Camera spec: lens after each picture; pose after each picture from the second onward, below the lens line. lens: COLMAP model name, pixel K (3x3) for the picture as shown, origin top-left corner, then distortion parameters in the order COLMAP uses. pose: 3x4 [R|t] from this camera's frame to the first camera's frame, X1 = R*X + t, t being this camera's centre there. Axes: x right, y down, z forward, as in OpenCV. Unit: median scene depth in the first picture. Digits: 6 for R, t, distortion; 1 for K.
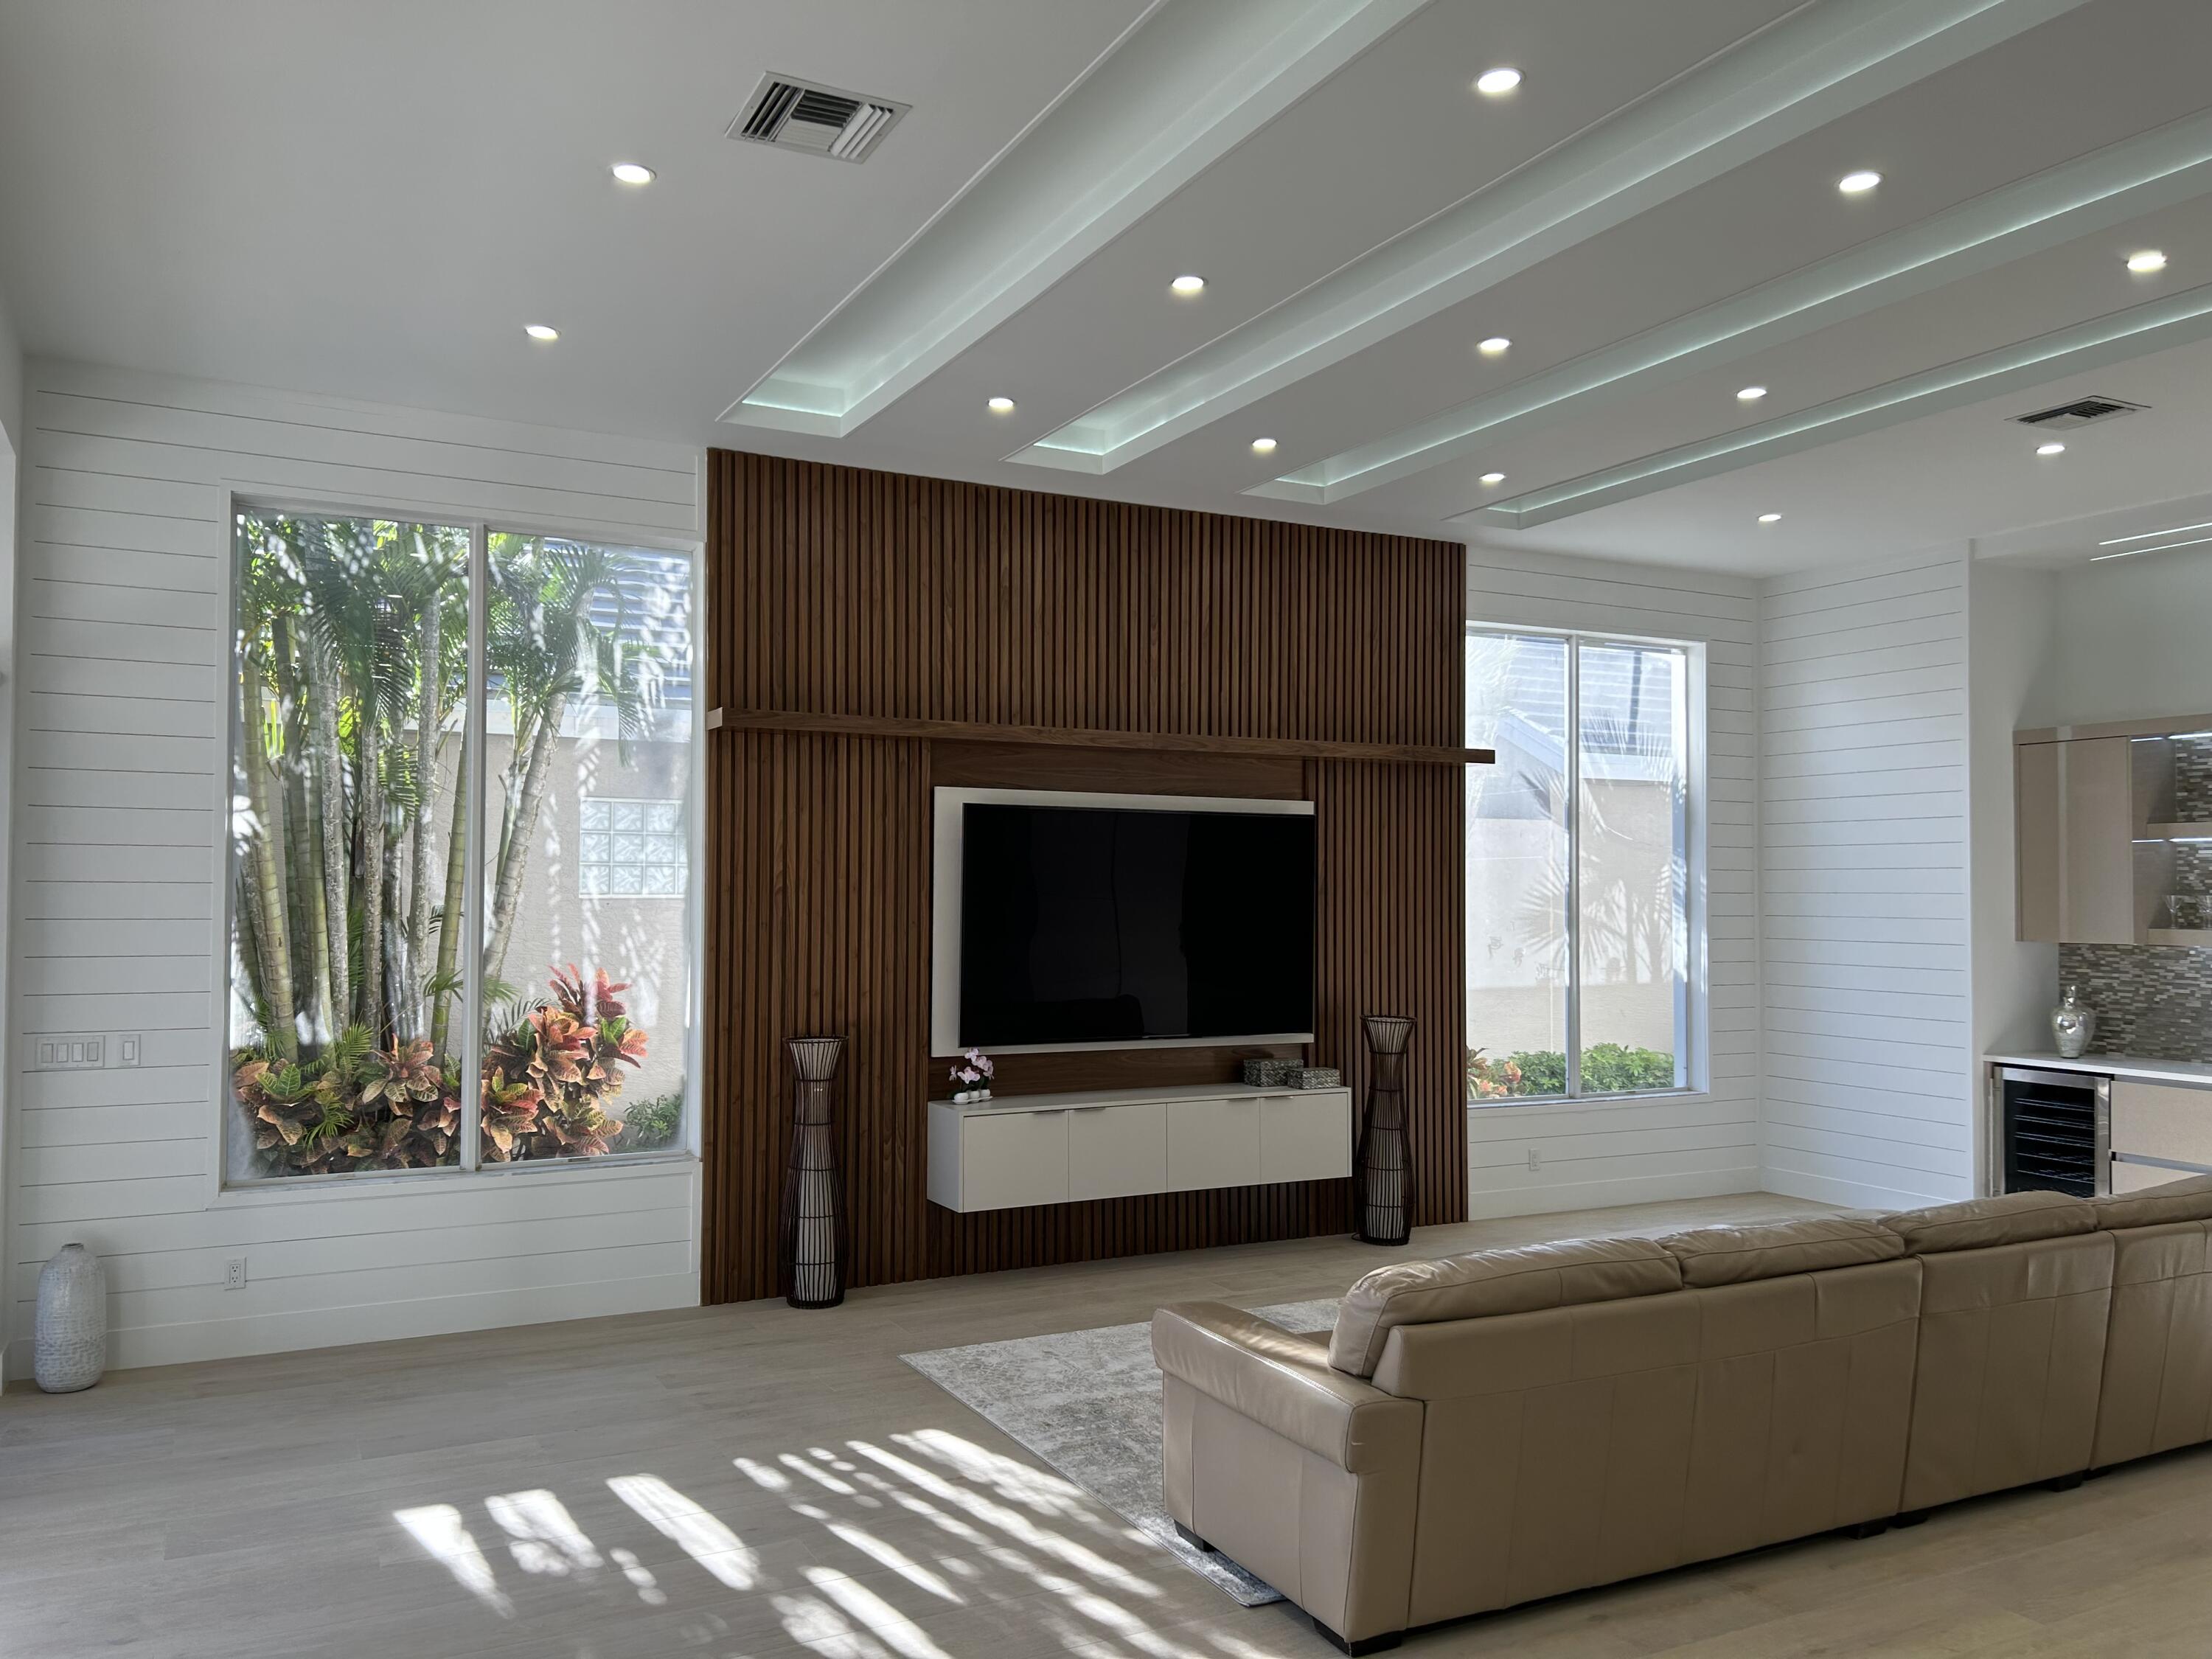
lens RADIAL K [[1679.5, 0, 1117.0], [0, 1679.5, 840.5], [0, 0, 1]] dist [0.033364, -0.003570]
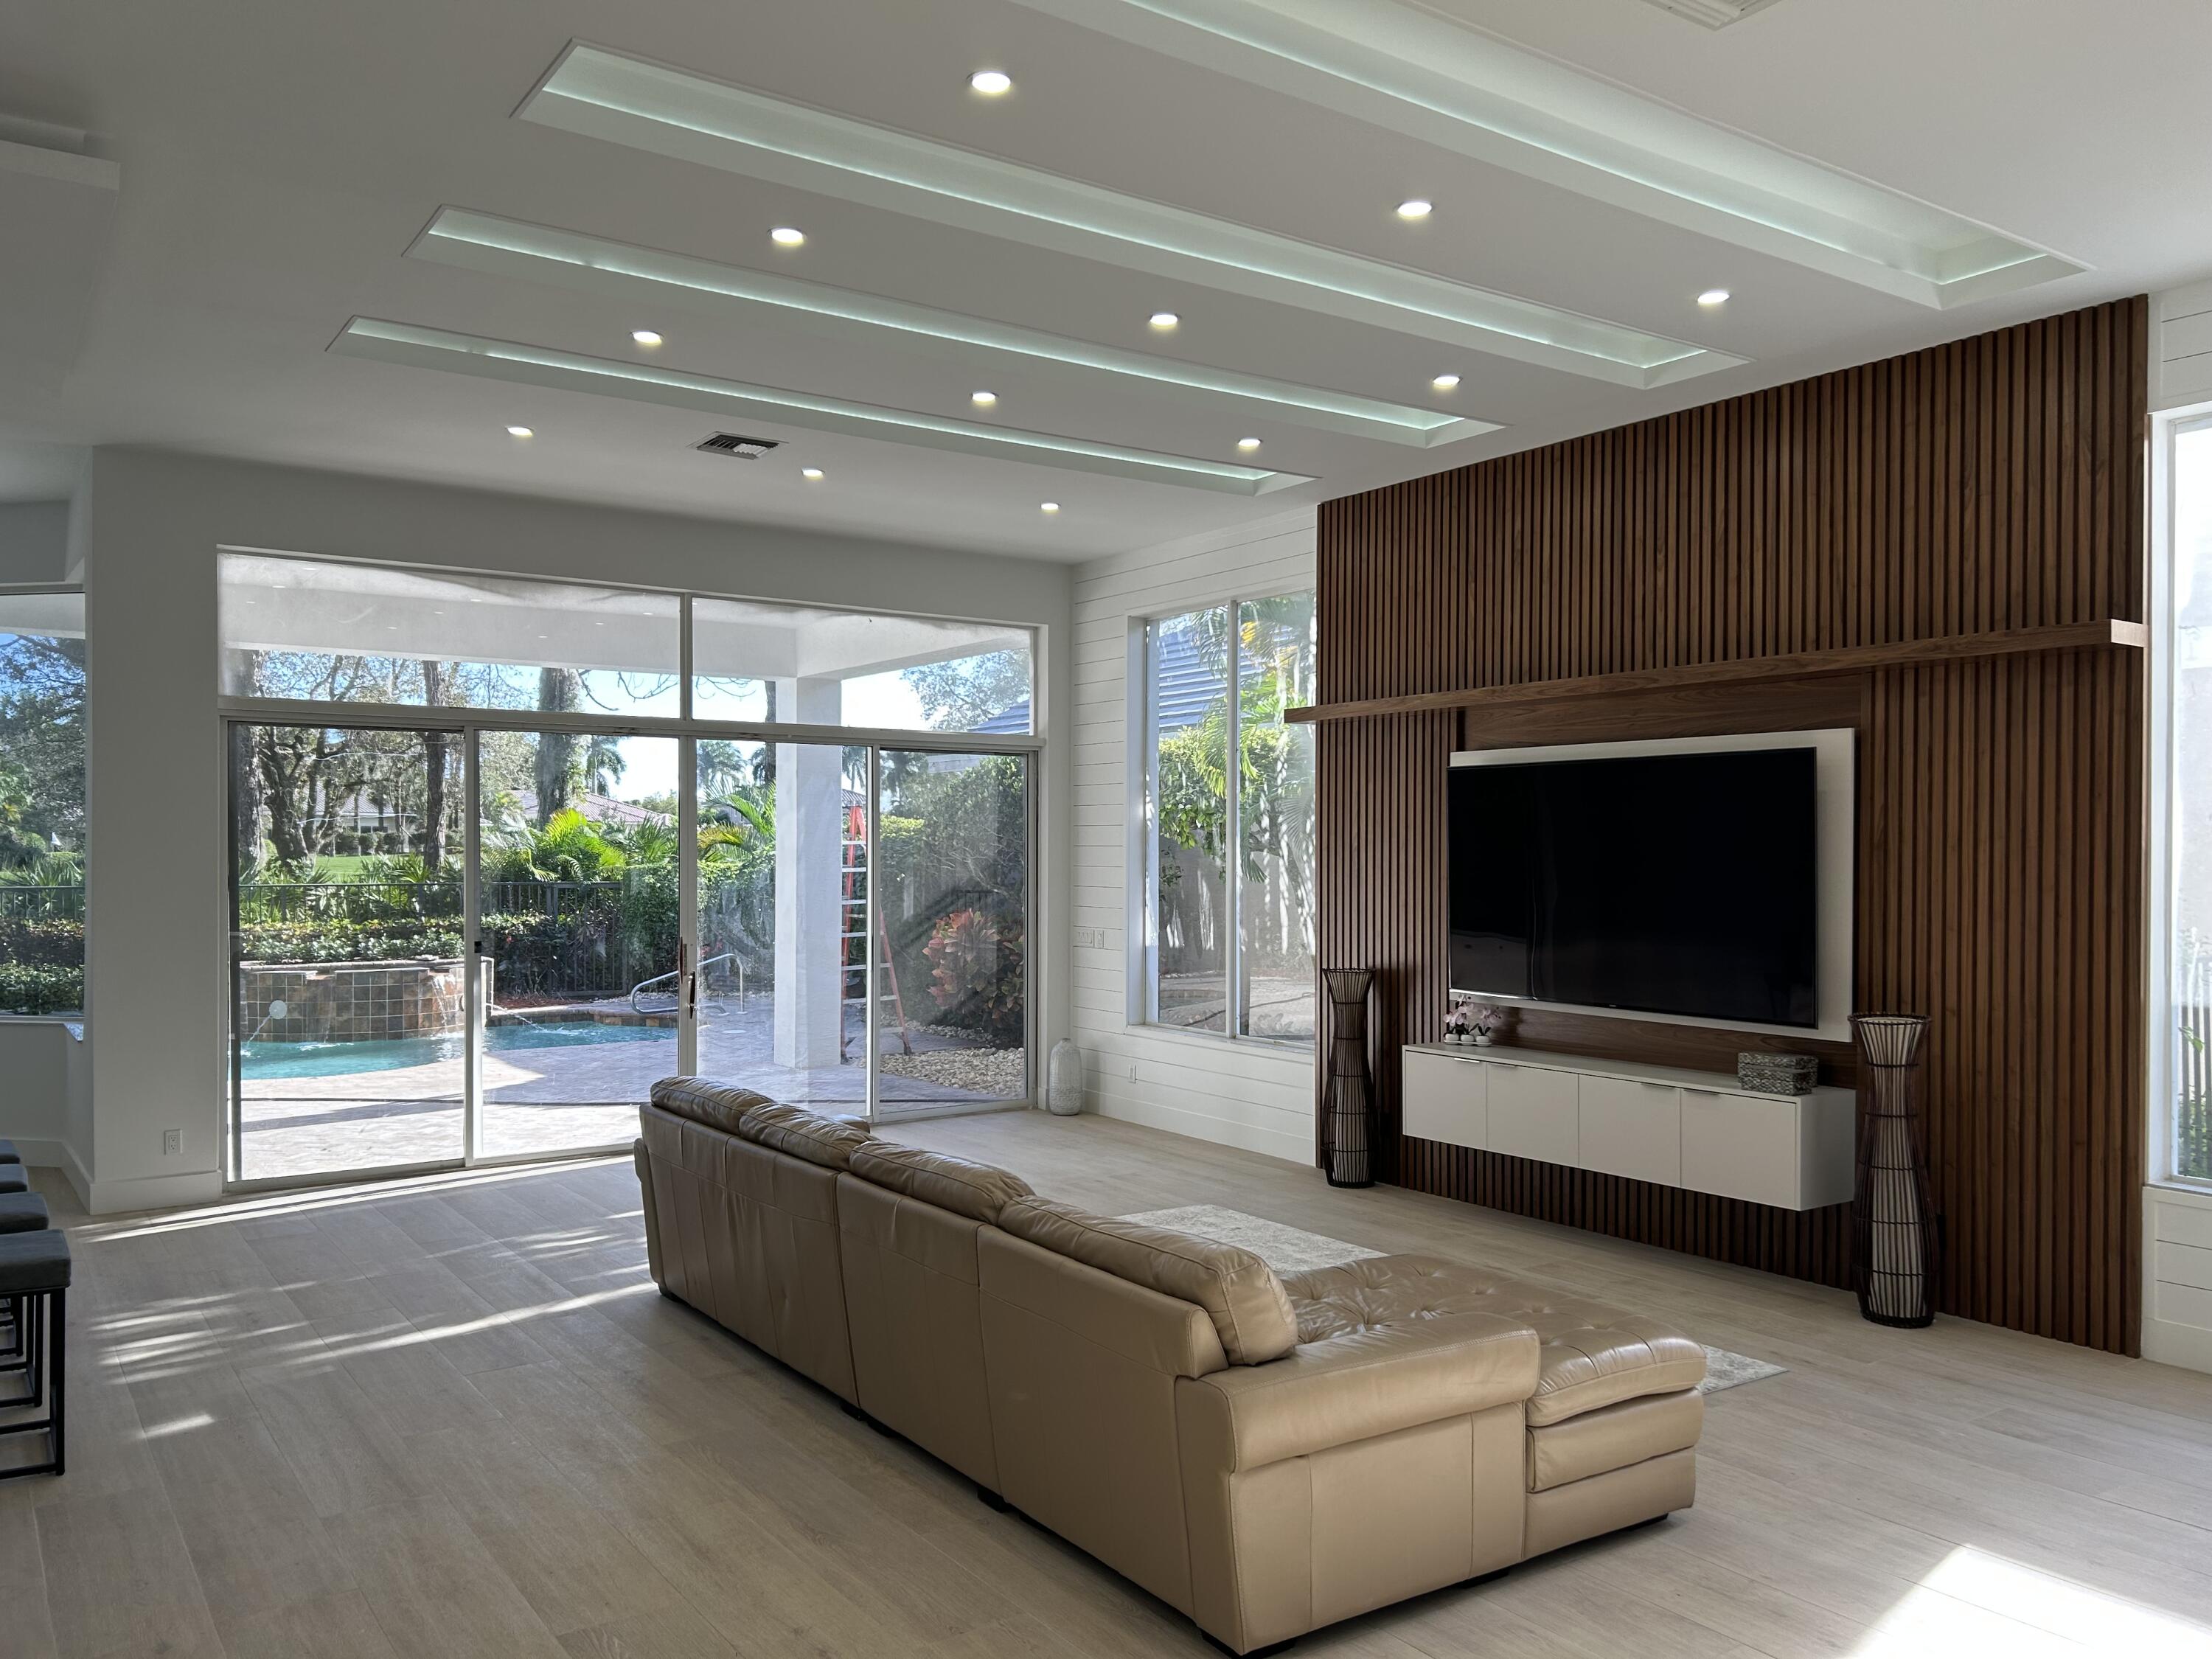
lens RADIAL K [[1679.5, 0, 1117.0], [0, 1679.5, 840.5], [0, 0, 1]] dist [0.033364, -0.003570]
pose [[0.116680, -0.020101, -0.992966, 1.172934], [0.023330, 0.999575, -0.017493, 0.048152], [0.992895, -0.021125, 0.117100, 0.797246]]
